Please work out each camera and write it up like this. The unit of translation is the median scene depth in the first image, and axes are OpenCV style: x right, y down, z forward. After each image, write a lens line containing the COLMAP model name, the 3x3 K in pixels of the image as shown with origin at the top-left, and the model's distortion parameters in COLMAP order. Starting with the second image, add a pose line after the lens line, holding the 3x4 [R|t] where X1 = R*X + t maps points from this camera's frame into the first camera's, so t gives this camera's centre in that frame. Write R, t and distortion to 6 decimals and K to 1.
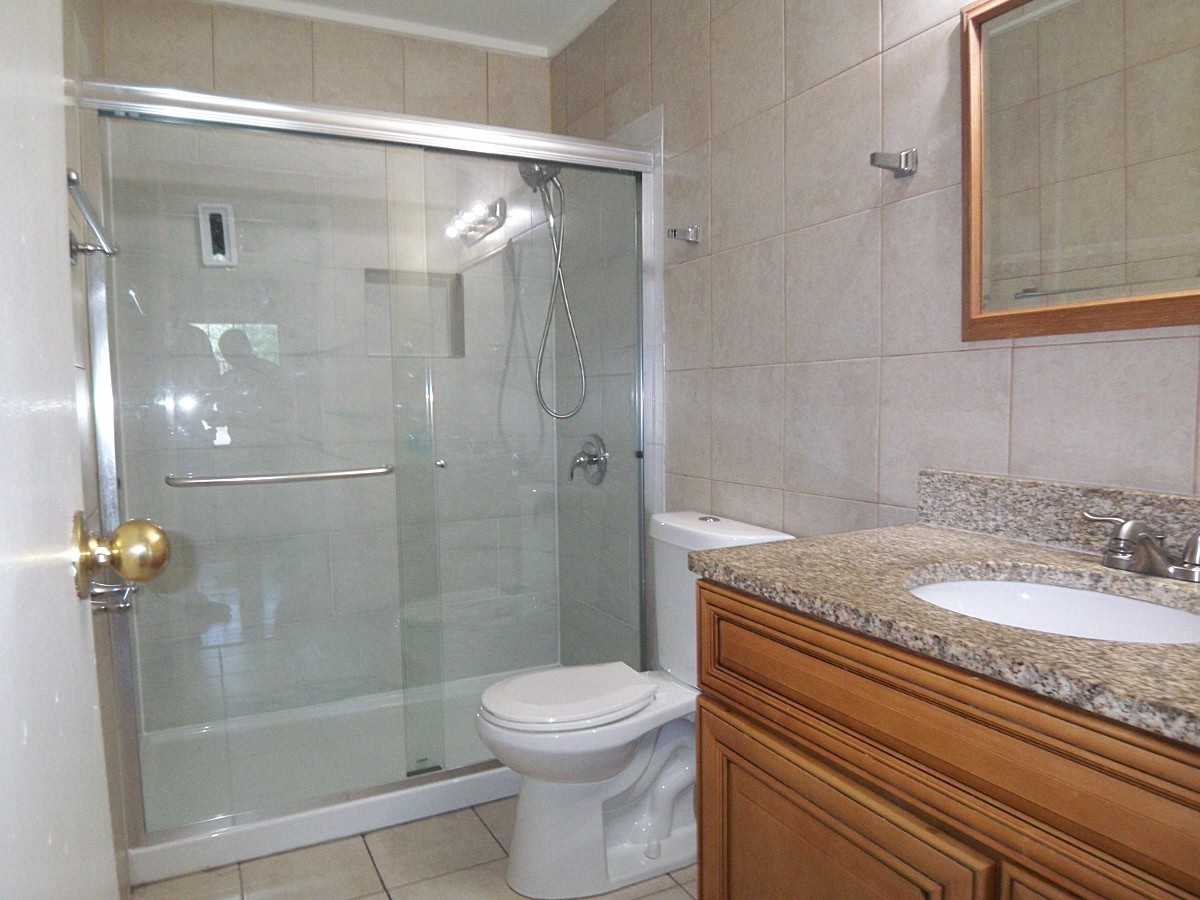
lens RADIAL K [[816.4, 0, 602.9], [0, 816.4, 451.3], [0, 0, 1]] dist [-0.007348, -0.034958]
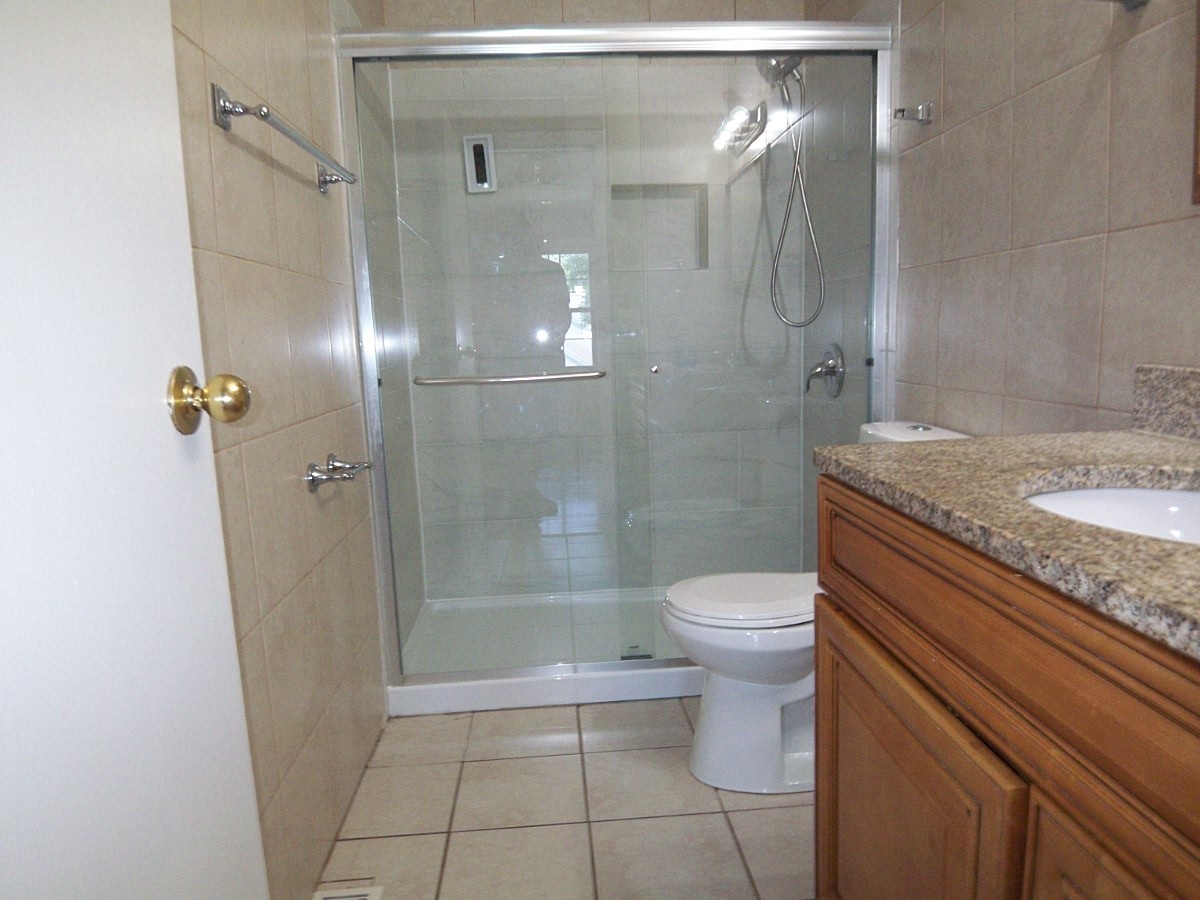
lens RADIAL K [[816.4, 0, 604.2], [0, 816.4, 450.5], [0, 0, 1]] dist [-0.007348, -0.034958]
pose [[0.923792, 0.039383, -0.380863, 0.200476], [-0.006366, 0.996139, 0.087564, 0.039643], [0.382841, -0.078466, 0.920476, 0.025889]]
